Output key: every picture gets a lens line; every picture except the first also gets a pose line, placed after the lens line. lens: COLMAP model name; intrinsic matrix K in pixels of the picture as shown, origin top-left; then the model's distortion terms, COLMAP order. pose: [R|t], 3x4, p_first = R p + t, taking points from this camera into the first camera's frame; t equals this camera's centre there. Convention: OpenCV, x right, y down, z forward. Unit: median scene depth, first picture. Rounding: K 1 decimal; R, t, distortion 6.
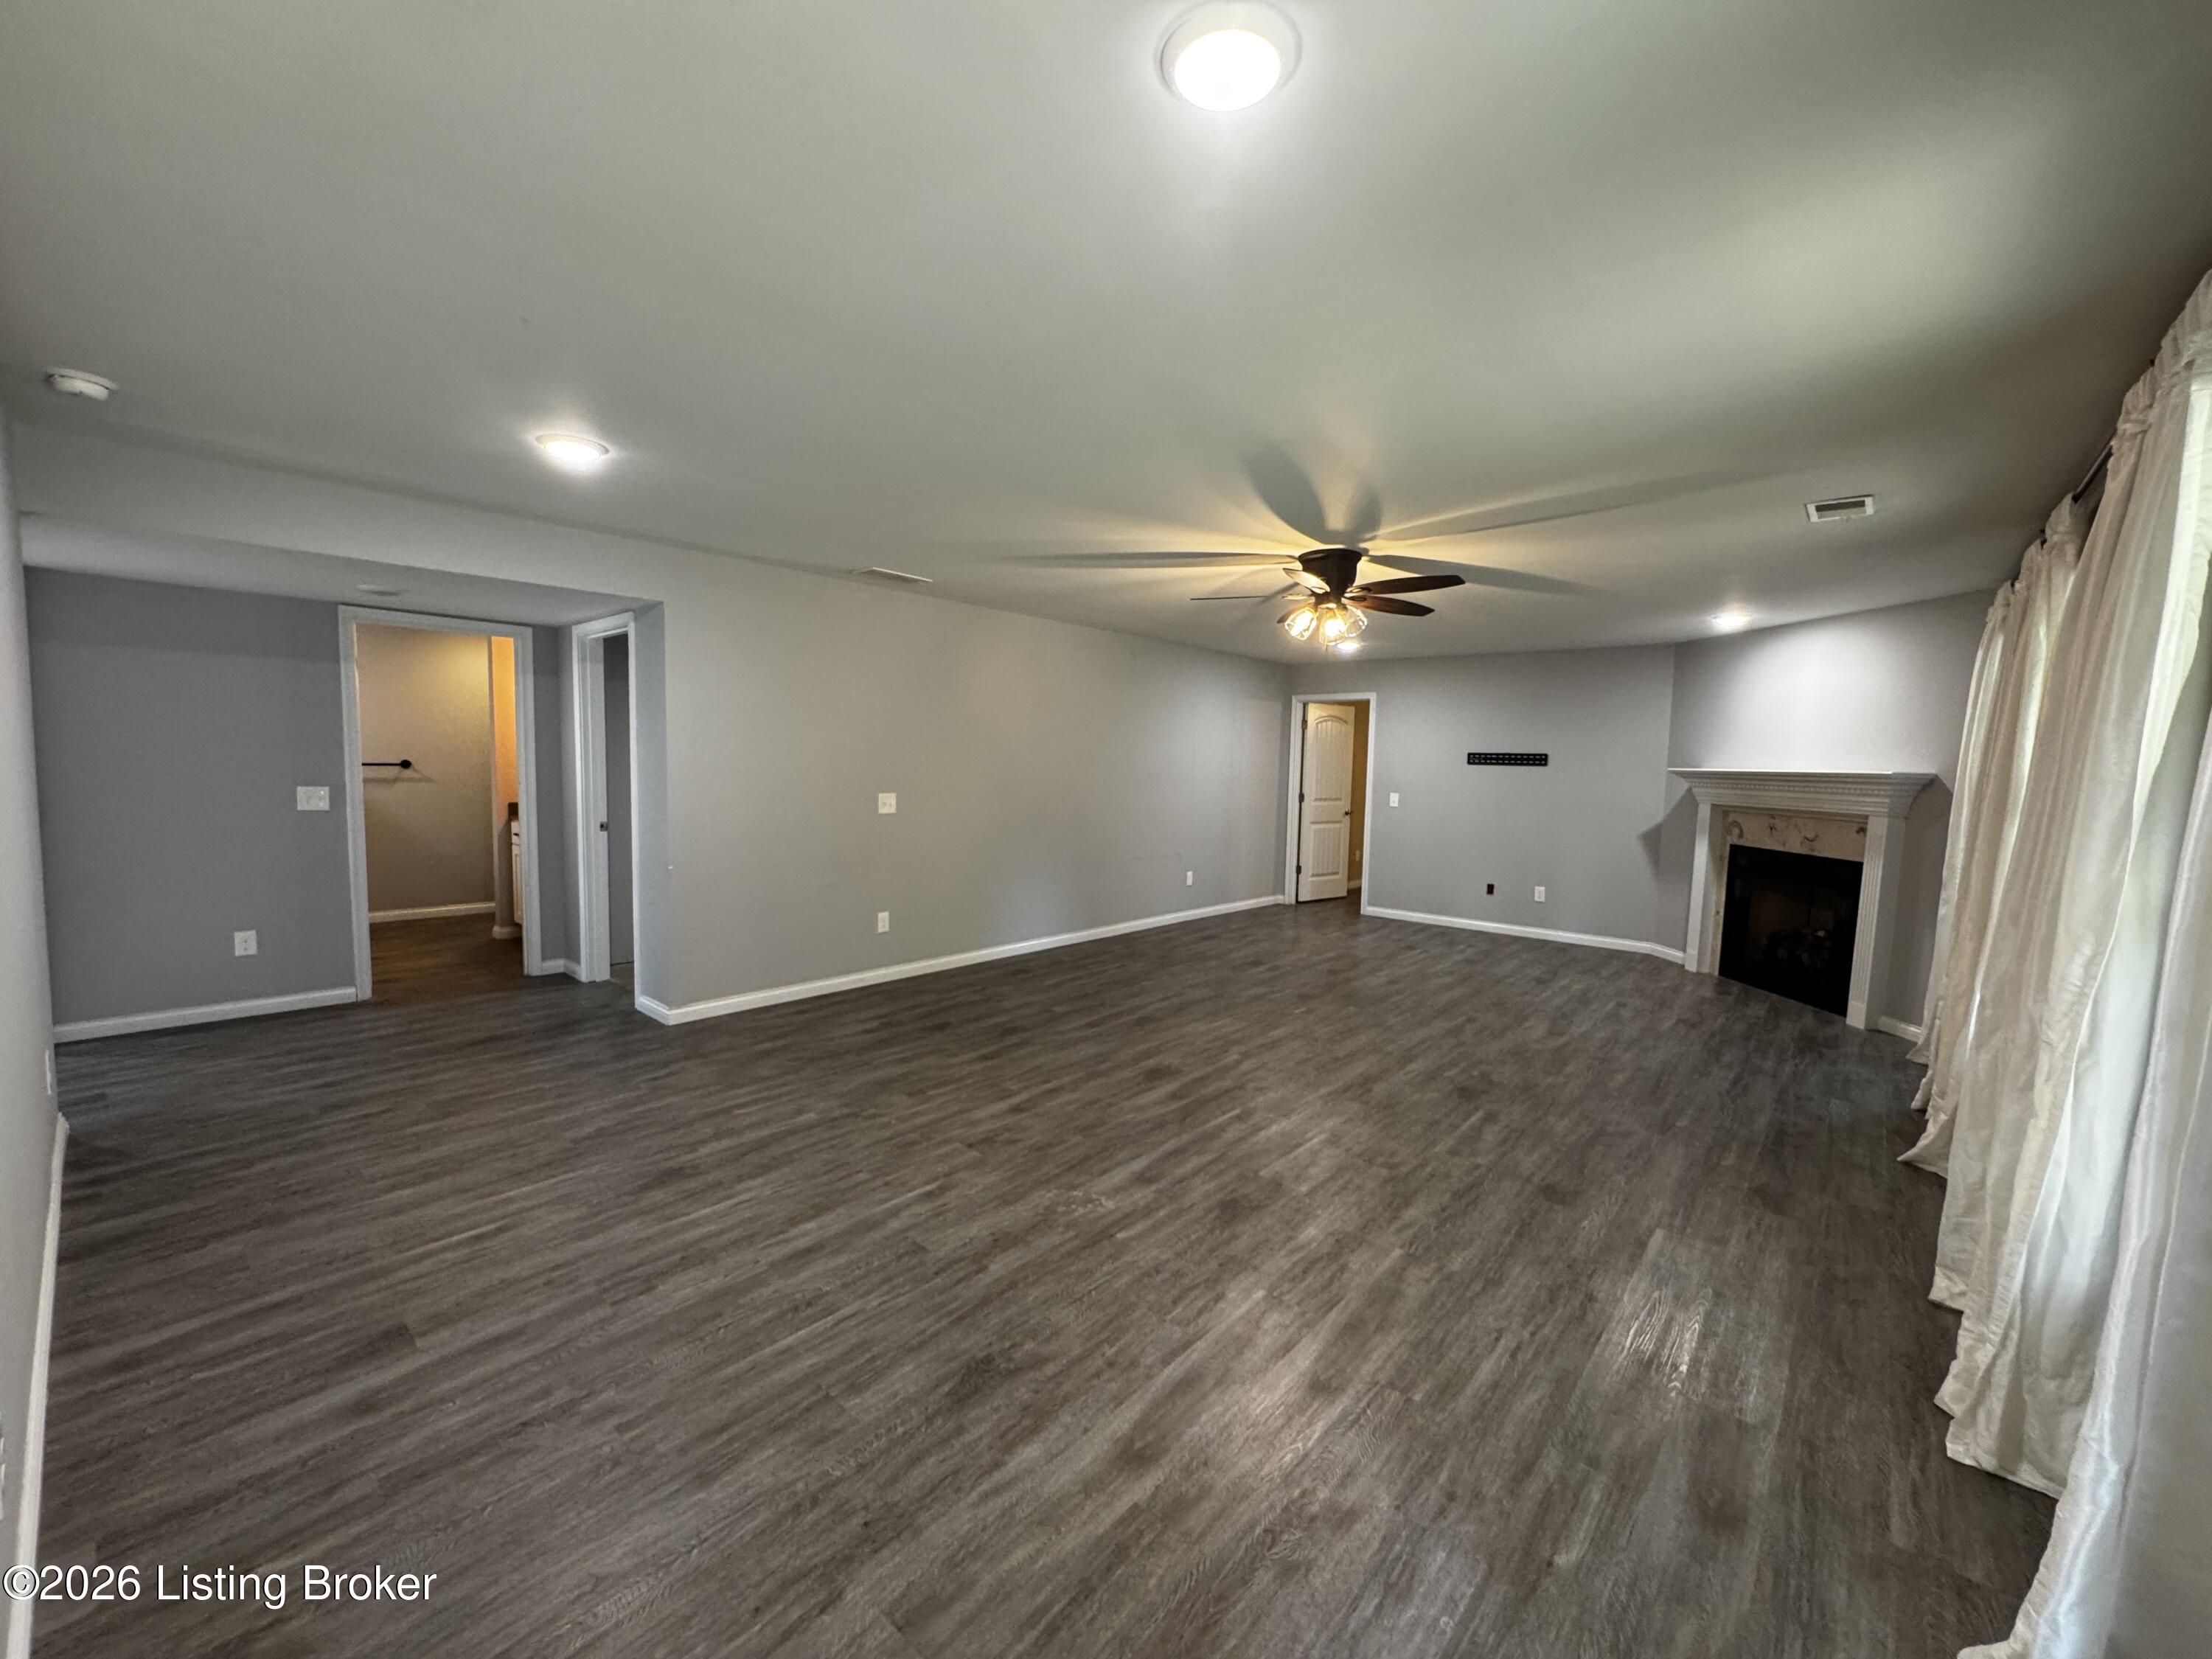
lens RADIAL K [[888.1, 0, 1105.9], [0, 888.1, 821.4], [0, 0, 1]] dist [-0.003600, 0.000355]
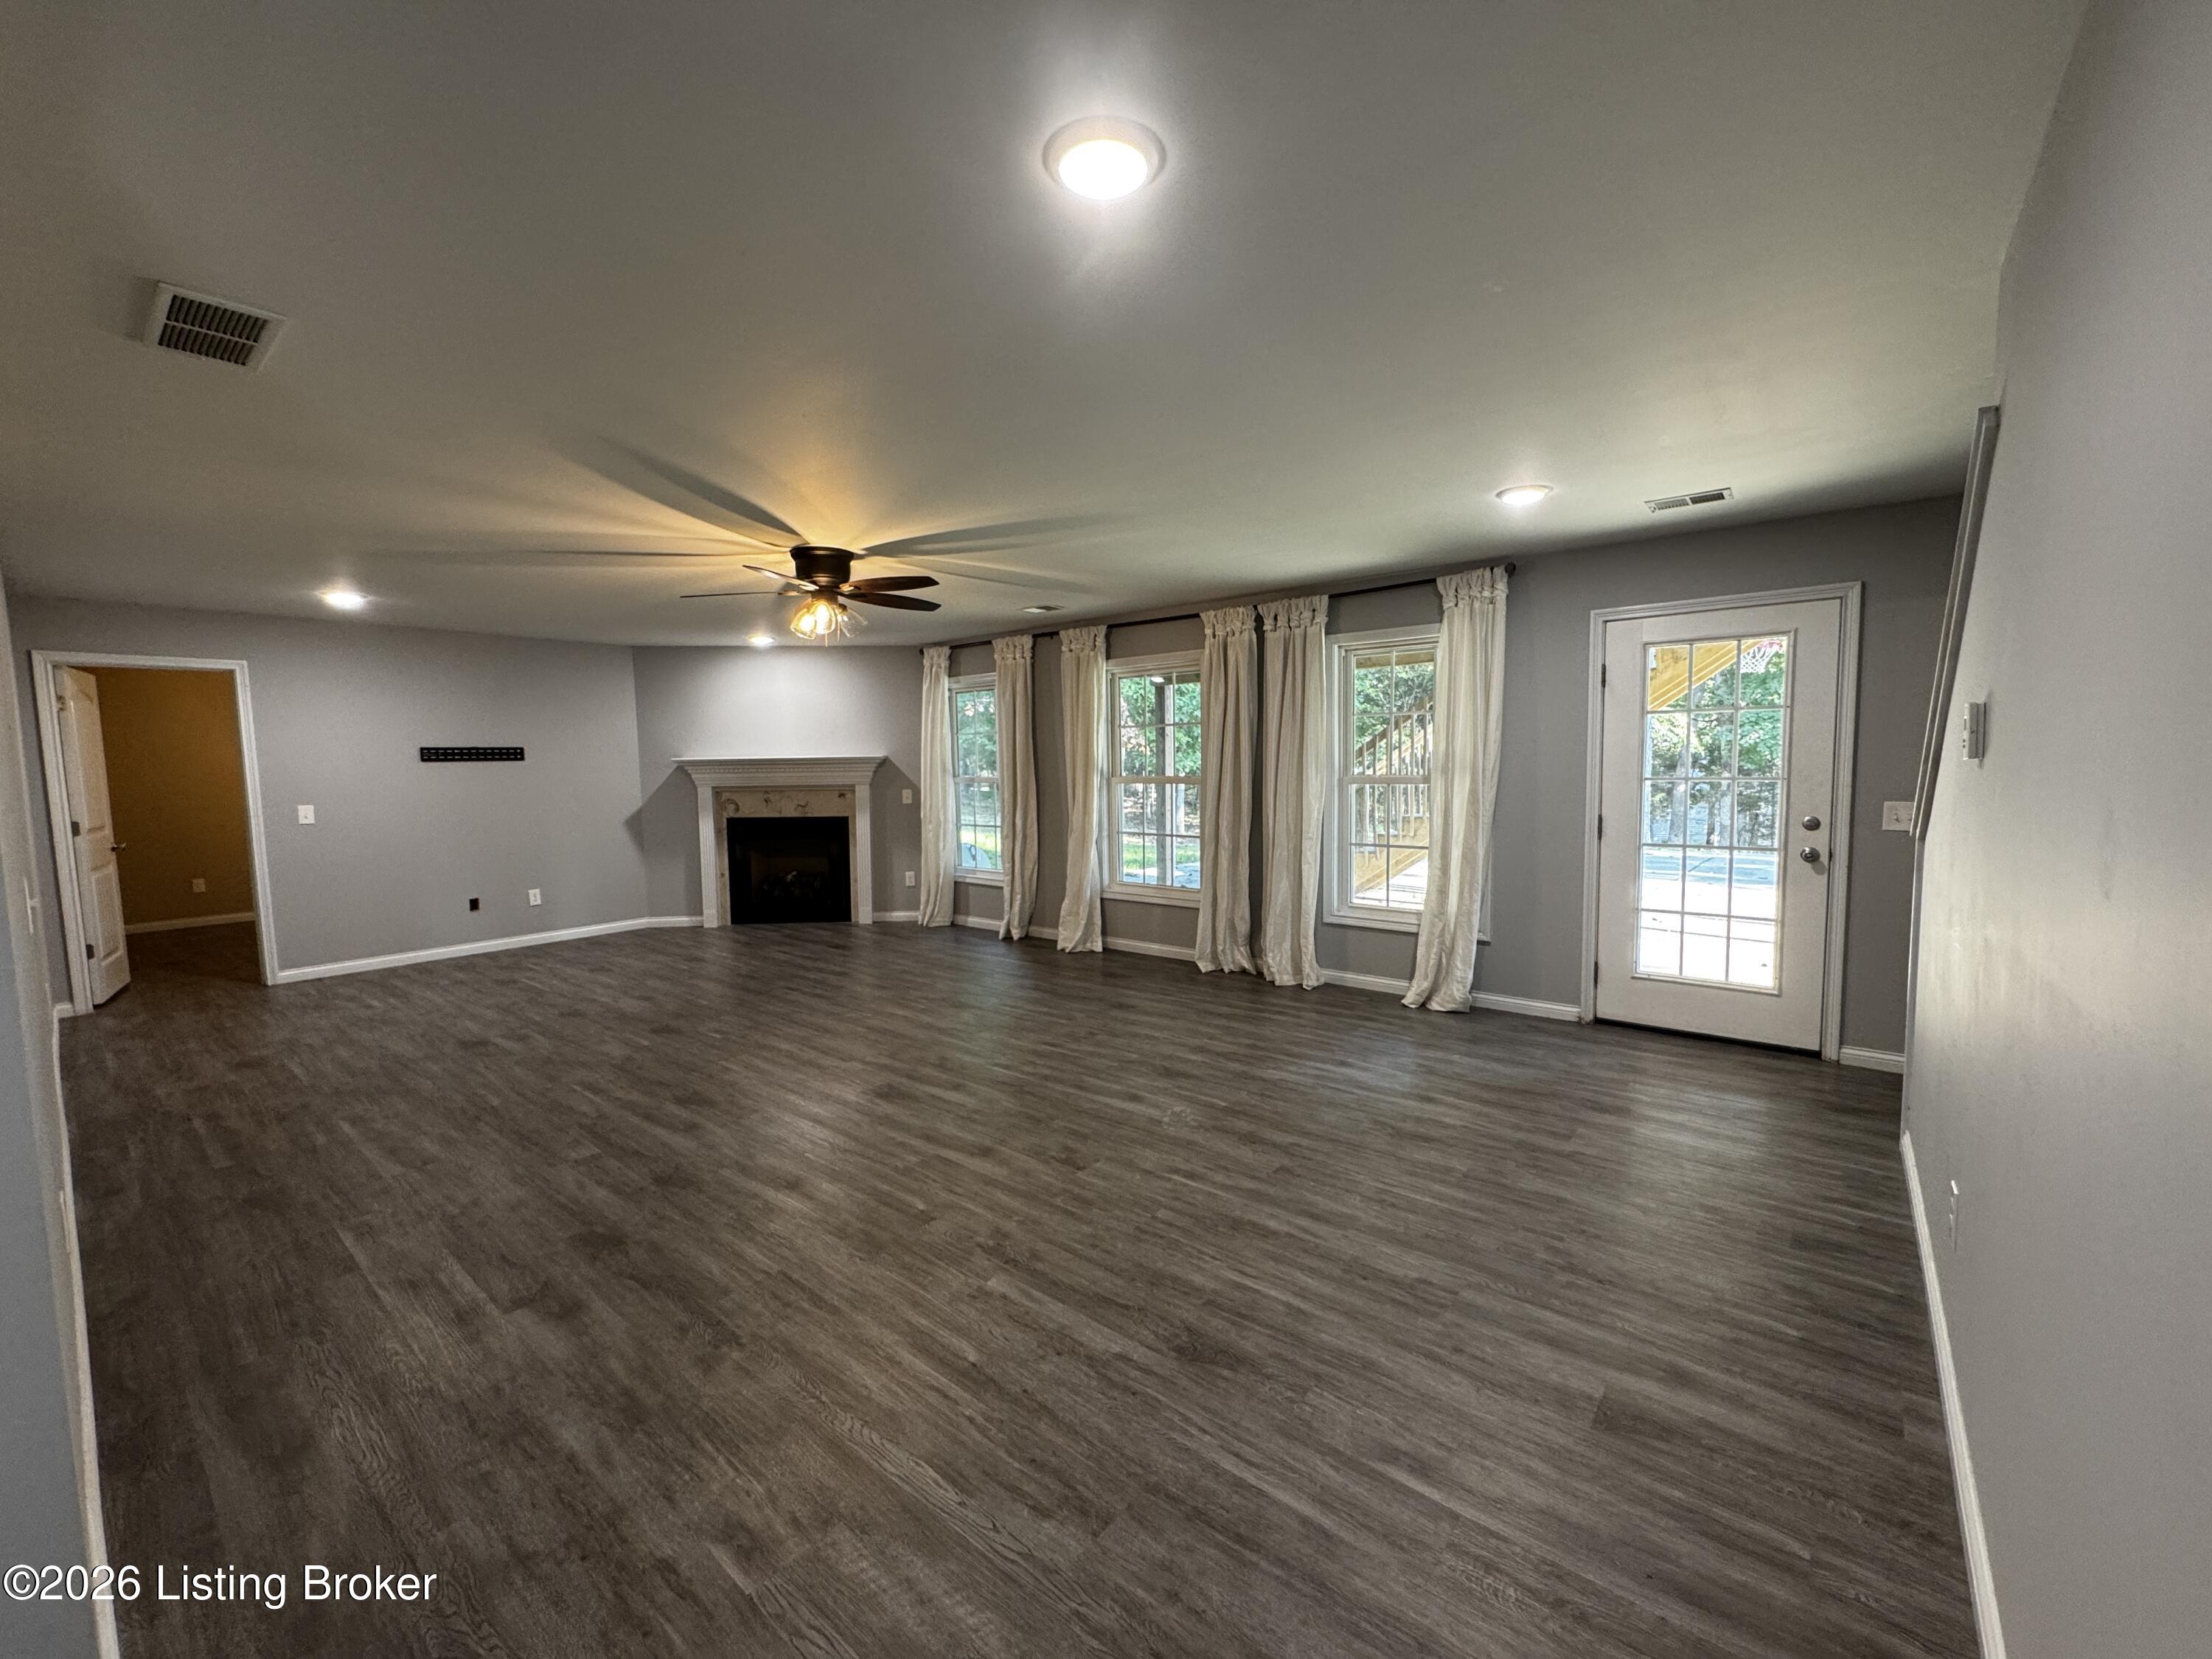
lens RADIAL K [[888.1, 0, 1104.5], [0, 888.1, 835.6], [0, 0, 1]] dist [-0.003600, 0.000355]
pose [[-0.028820, -0.110270, 0.993484, -1.090653], [0.083200, 0.990183, 0.112318, -0.090626], [-0.996116, 0.085895, -0.019362, 1.001116]]
